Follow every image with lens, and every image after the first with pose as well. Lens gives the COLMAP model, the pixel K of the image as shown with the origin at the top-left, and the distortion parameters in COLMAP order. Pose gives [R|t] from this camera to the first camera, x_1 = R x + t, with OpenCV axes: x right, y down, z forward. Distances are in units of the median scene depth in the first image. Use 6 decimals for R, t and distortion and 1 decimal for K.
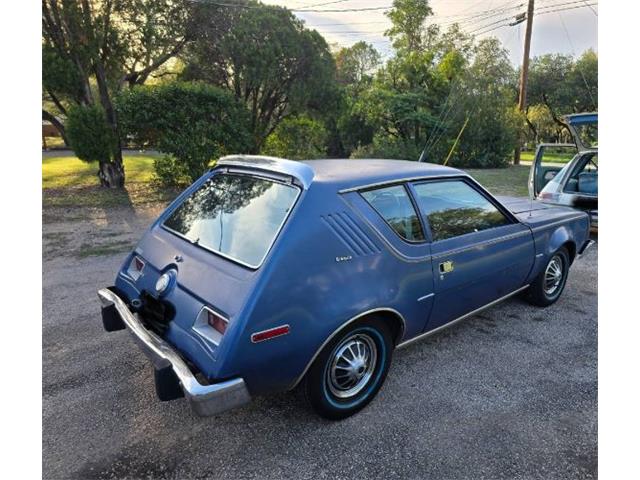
lens RADIAL K [[443.9, 0, 320.2], [0, 443.9, 248.4], [0, 0, 1]] dist [0.028395, -0.000846]
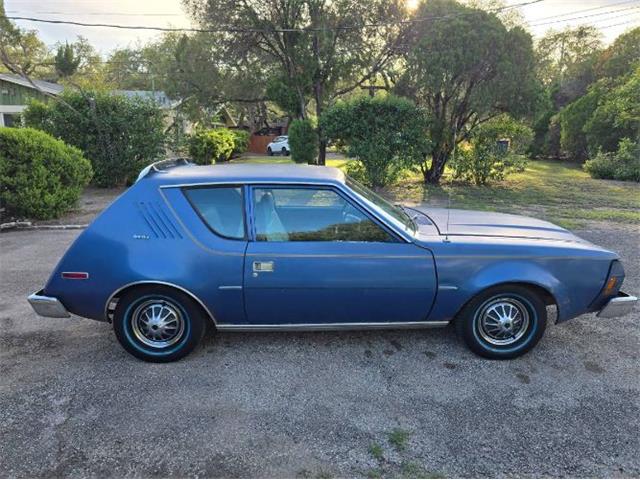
lens RADIAL K [[423.8, 0, 320.0], [0, 423.8, 240.0], [0, 0, 1]] dist [0.025641, -0.003155]
pose [[0.749149, 0.146862, -0.645916, 1.048172], [-0.158298, 0.986552, 0.040715, -0.085819], [0.643209, 0.071746, 0.762322, 0.309721]]
